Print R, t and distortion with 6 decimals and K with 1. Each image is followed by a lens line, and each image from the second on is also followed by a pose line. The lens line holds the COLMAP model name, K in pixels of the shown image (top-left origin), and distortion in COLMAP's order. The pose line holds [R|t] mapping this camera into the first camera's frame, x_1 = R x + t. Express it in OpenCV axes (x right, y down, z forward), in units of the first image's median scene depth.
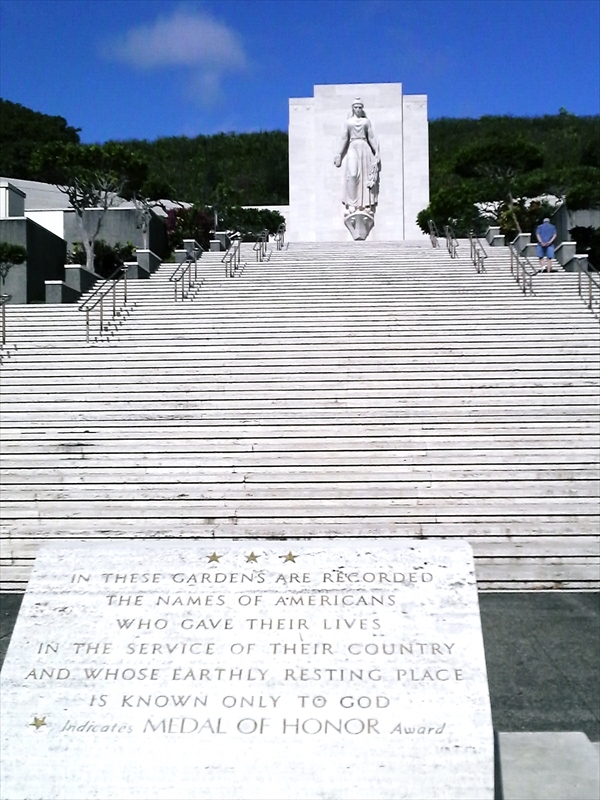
lens RADIAL K [[696.5, 0, 300.0], [0, 696.5, 400.0], [0, 0, 1]] dist [-0.073449, -0.001064]
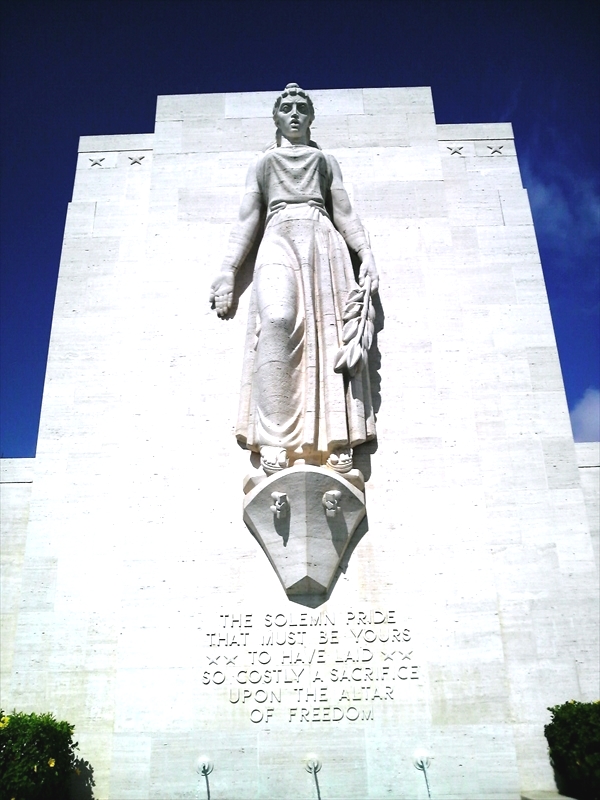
lens RADIAL K [[696.5, 0, 300.0], [0, 696.5, 400.0], [0, 0, 1]] dist [-0.073449, -0.001064]
pose [[0.997217, 0.026483, 0.069698, 0.067219], [0.015887, 0.837857, -0.545659, -0.162229], [-0.072848, 0.545247, 0.835104, 0.794591]]
